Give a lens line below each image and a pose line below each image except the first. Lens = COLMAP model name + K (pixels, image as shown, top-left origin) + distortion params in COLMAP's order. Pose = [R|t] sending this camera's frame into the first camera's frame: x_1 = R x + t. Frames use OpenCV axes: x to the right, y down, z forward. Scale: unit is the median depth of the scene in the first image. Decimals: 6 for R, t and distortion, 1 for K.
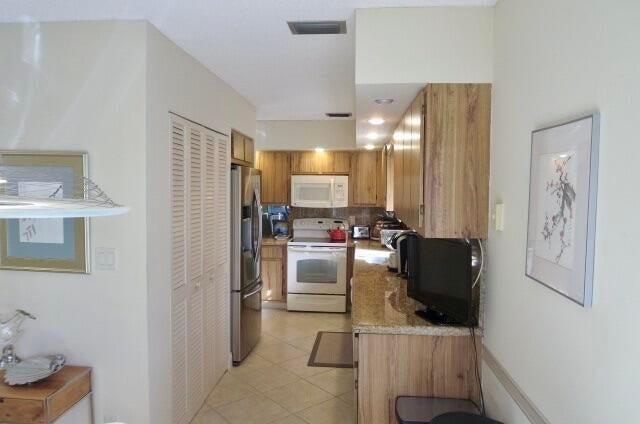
lens RADIAL K [[451.9, 0, 320.0], [0, 451.9, 212.0], [0, 0, 1]] dist [-0.027711, -0.000284]
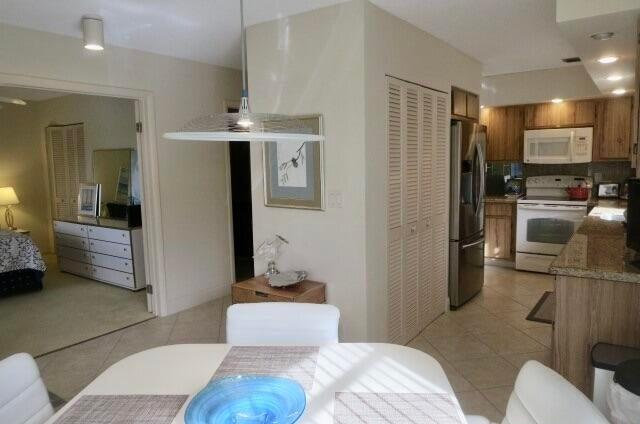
lens RADIAL K [[451.9, 0, 320.0], [0, 451.9, 212.0], [0, 0, 1]] dist [-0.027711, -0.000284]
pose [[0.860337, 0.025462, -0.509089, 0.068307], [0.010883, 0.997606, 0.068287, 0.027371], [0.509609, -0.064290, 0.858001, -0.057854]]
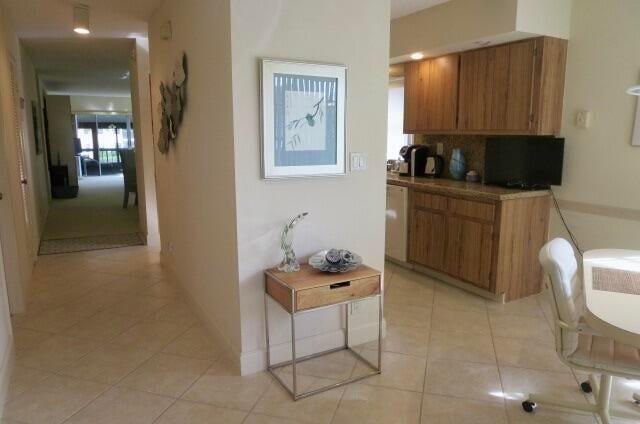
lens RADIAL K [[451.9, 0, 320.0], [0, 451.9, 212.0], [0, 0, 1]] dist [-0.027711, -0.000284]
pose [[0.825243, -0.114521, 0.553045, -0.620384], [0.043730, 0.989243, 0.139594, 0.033505], [-0.563083, -0.091014, 0.821373, 0.048808]]
